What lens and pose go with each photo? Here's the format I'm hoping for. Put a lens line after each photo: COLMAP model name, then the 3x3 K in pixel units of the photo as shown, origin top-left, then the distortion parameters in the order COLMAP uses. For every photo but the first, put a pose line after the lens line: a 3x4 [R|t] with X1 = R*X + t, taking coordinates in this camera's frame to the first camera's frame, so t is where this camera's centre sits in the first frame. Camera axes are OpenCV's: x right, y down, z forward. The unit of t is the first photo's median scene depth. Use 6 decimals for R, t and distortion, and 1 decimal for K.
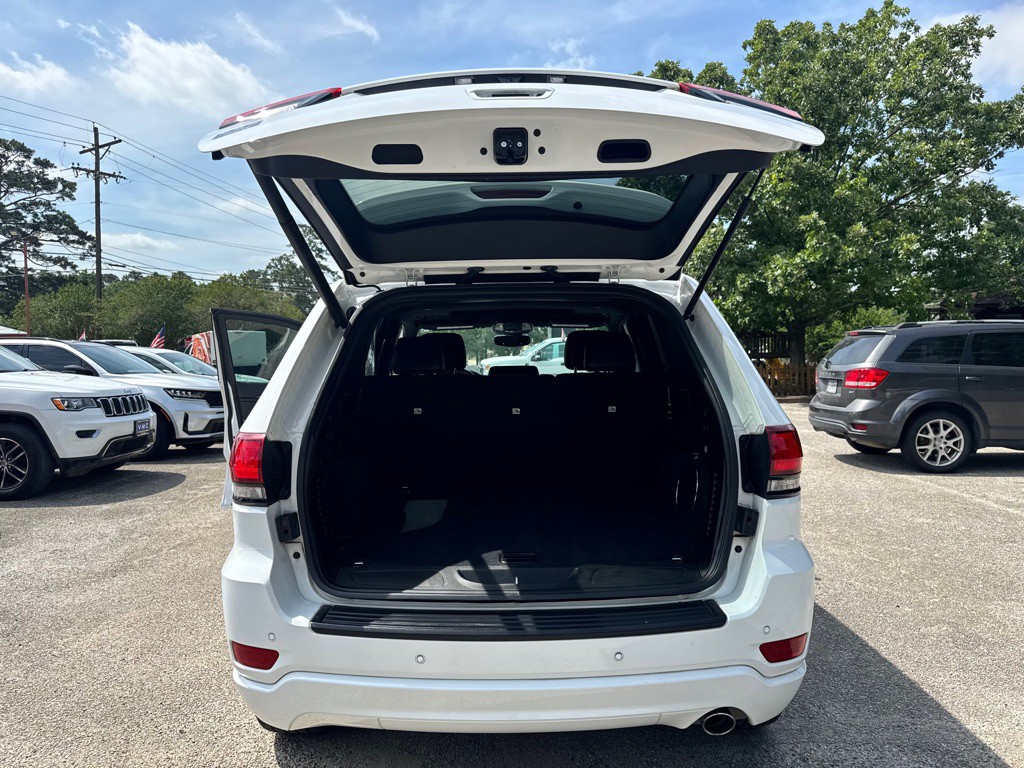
lens RADIAL K [[721.5, 0, 513.0], [0, 721.5, 387.7], [0, 0, 1]] dist [0.002471, -0.004765]
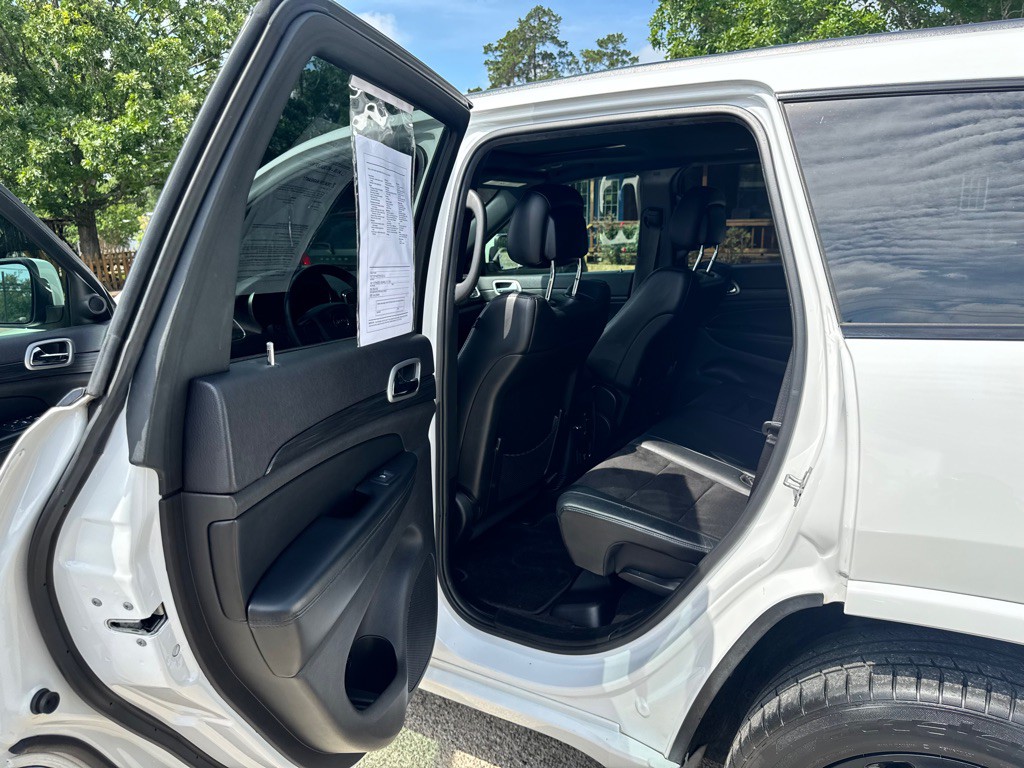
lens RADIAL K [[722.9, 0, 518.9], [0, 722.9, 386.6], [0, 0, 1]] dist [0.001442, -0.012225]
pose [[0.524602, -0.188137, 0.830300, -0.094647], [0.061581, 0.981108, 0.183400, -0.006345], [-0.849118, -0.045082, 0.526276, 0.128828]]
